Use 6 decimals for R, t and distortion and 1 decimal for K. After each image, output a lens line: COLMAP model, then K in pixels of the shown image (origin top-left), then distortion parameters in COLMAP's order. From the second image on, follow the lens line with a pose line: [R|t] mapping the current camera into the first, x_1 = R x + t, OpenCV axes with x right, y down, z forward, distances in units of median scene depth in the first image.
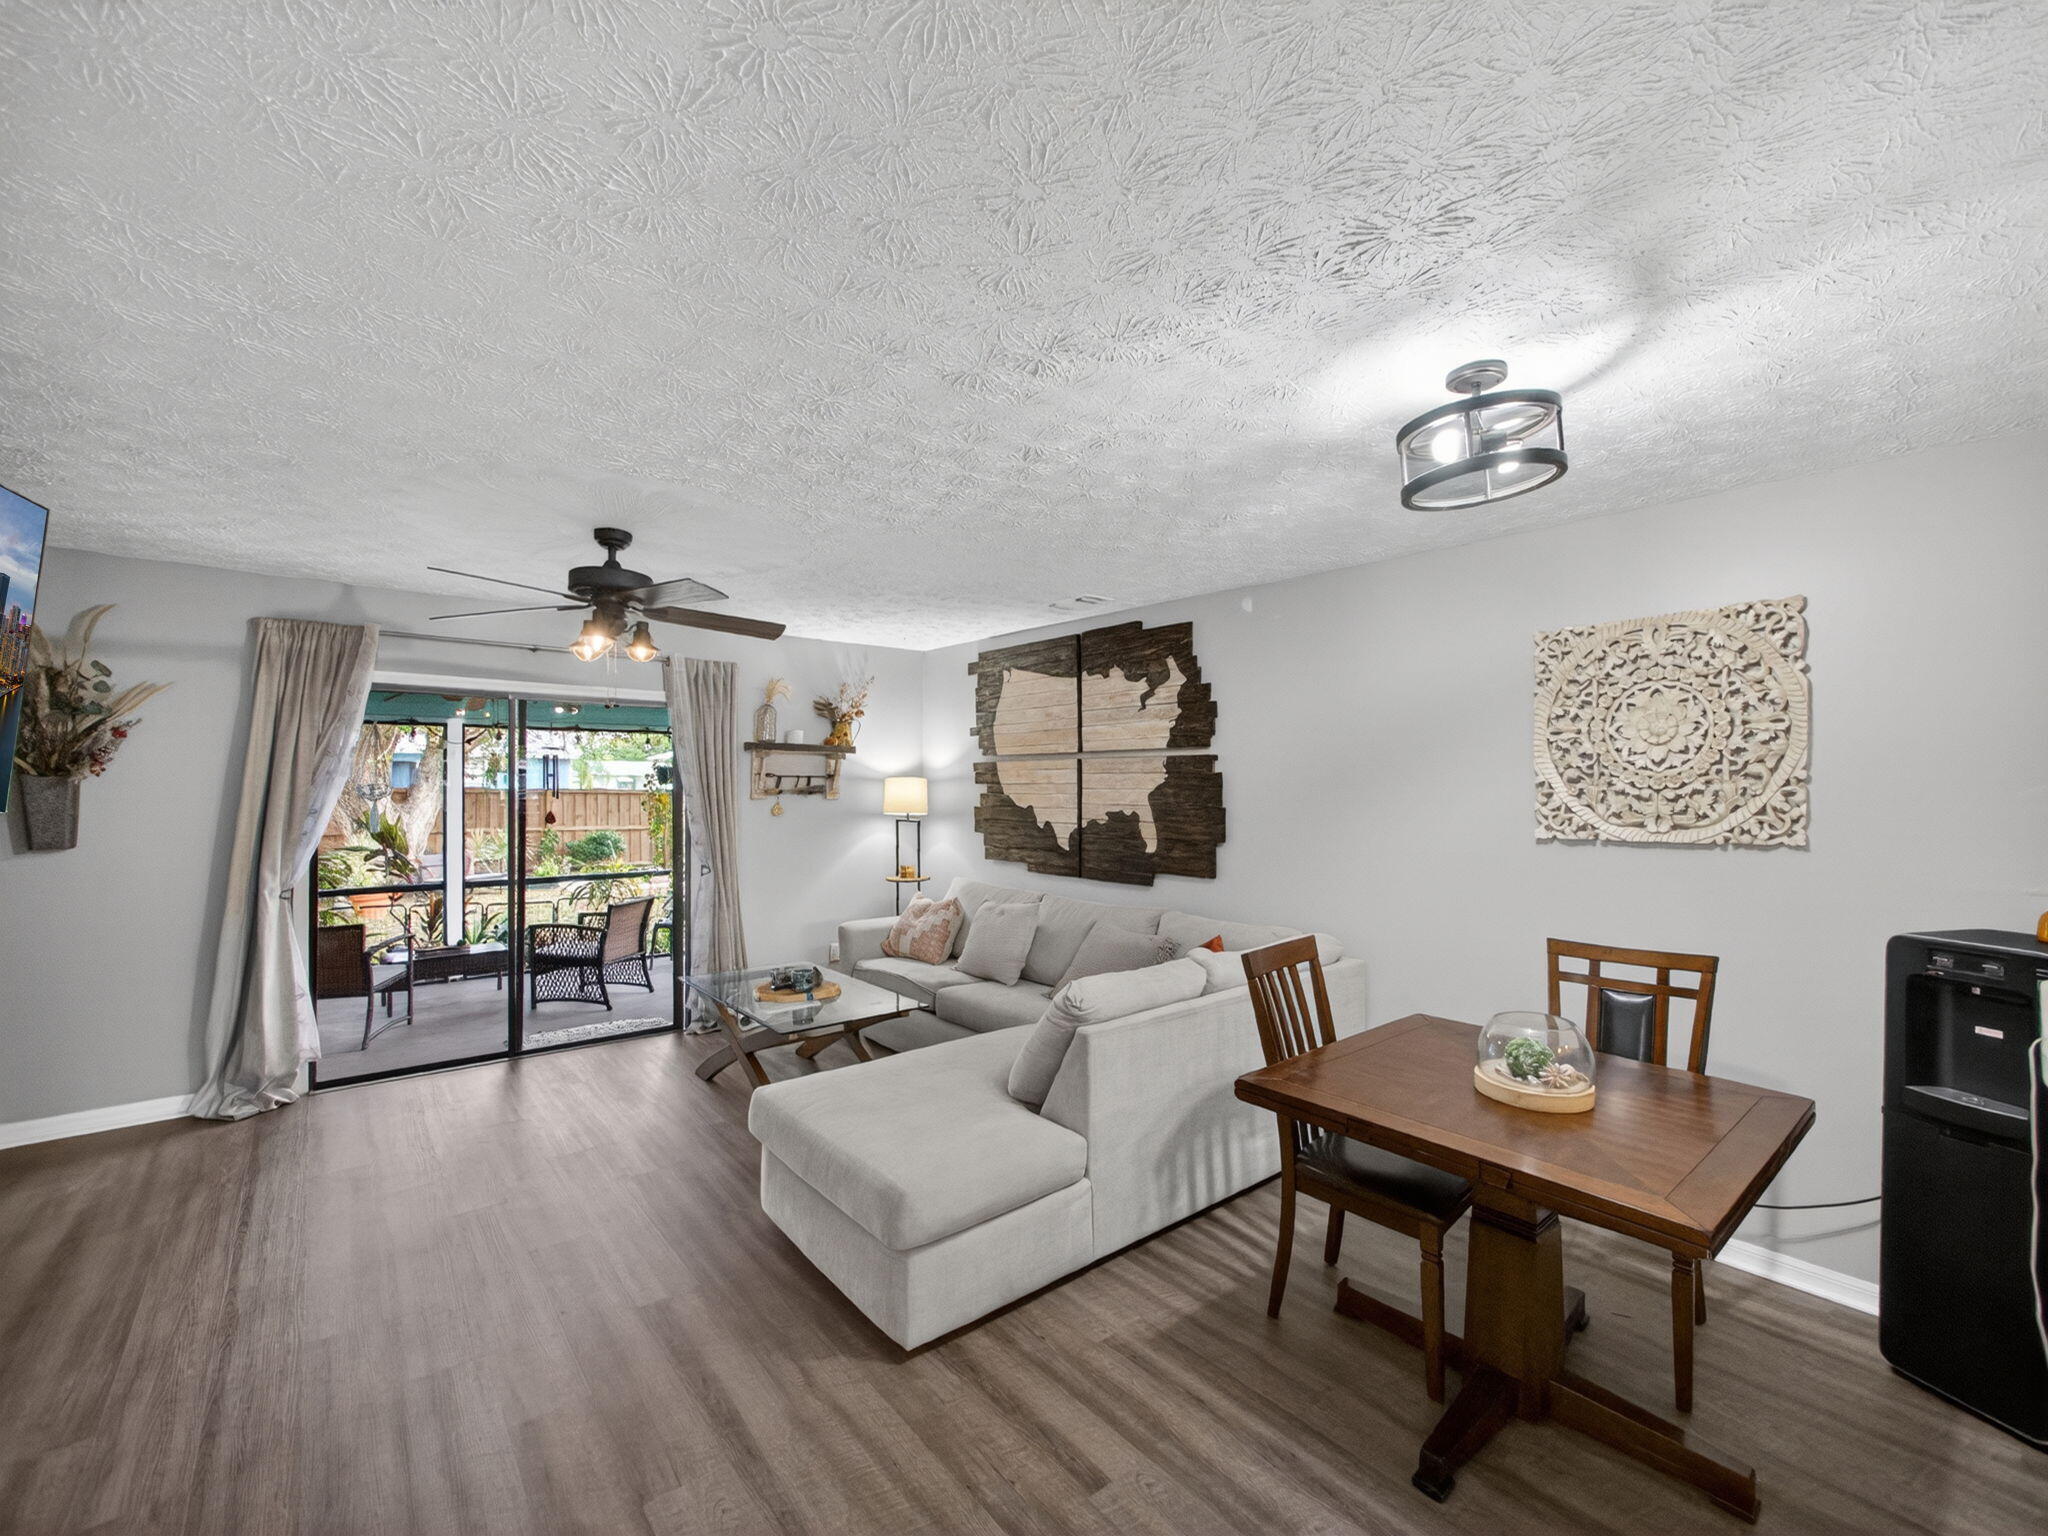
lens RADIAL K [[842.7, 0, 1022.6], [0, 842.7, 782.0], [0, 0, 1]] dist [-0.003641, -0.000177]
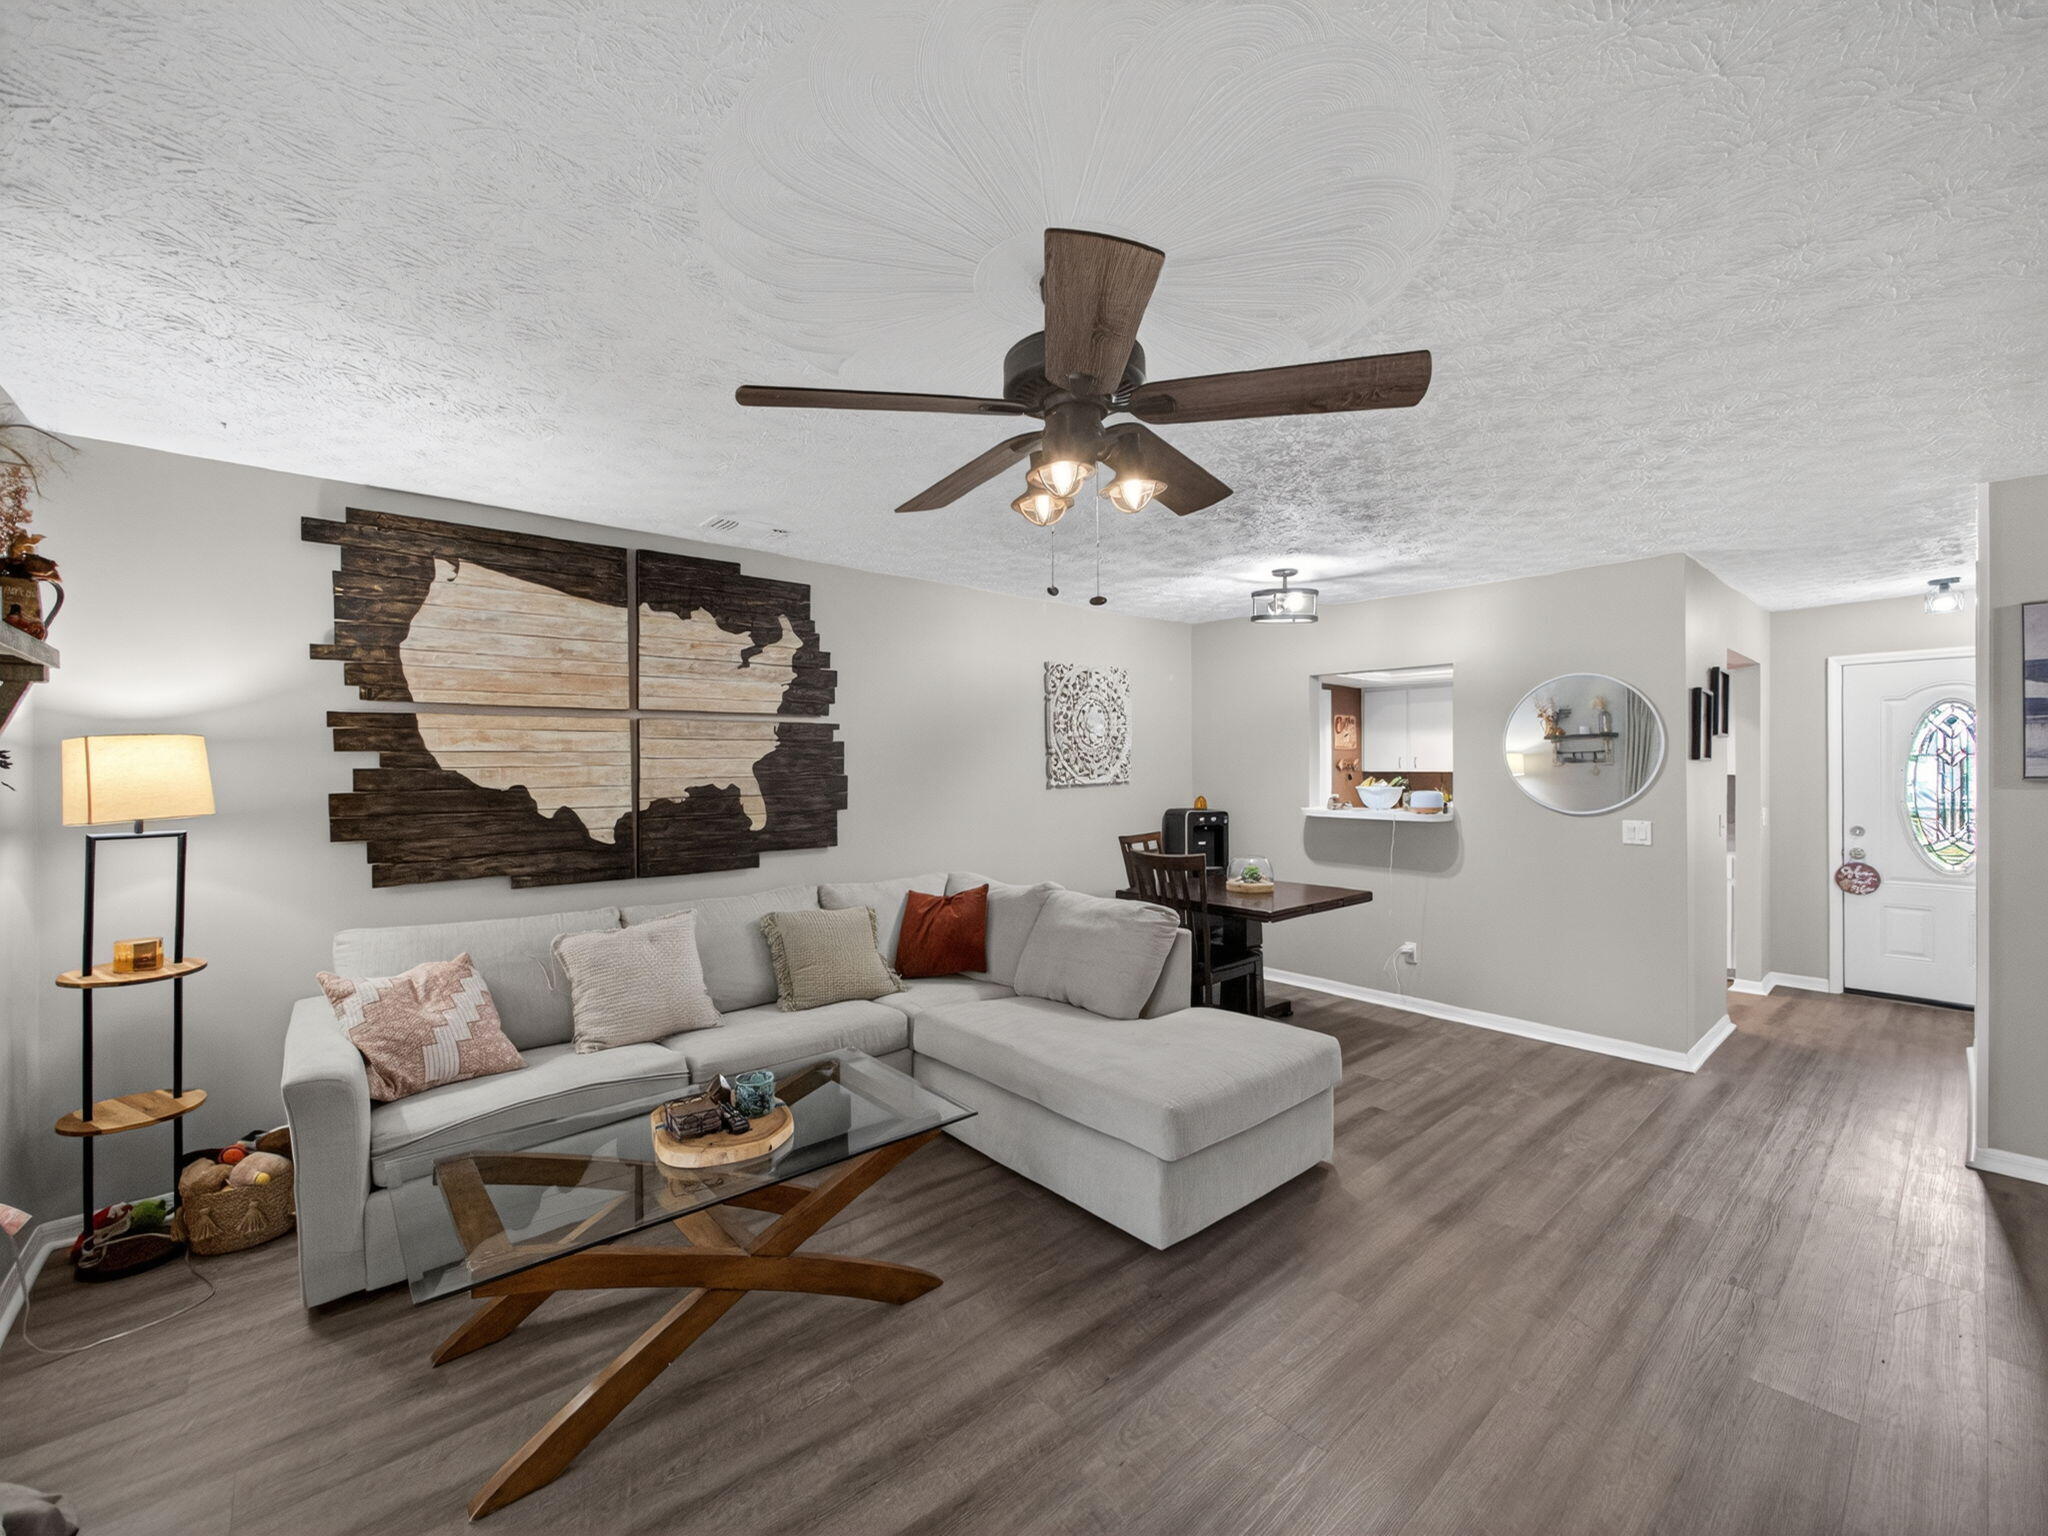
lens RADIAL K [[842.7, 0, 1025.5], [0, 842.7, 757.0], [0, 0, 1]] dist [-0.003641, -0.000177]
pose [[0.017698, -0.006220, 0.999824, -0.710696], [-0.005693, 0.999964, 0.006321, -0.000104], [-0.999827, -0.005804, 0.017662, 0.681746]]
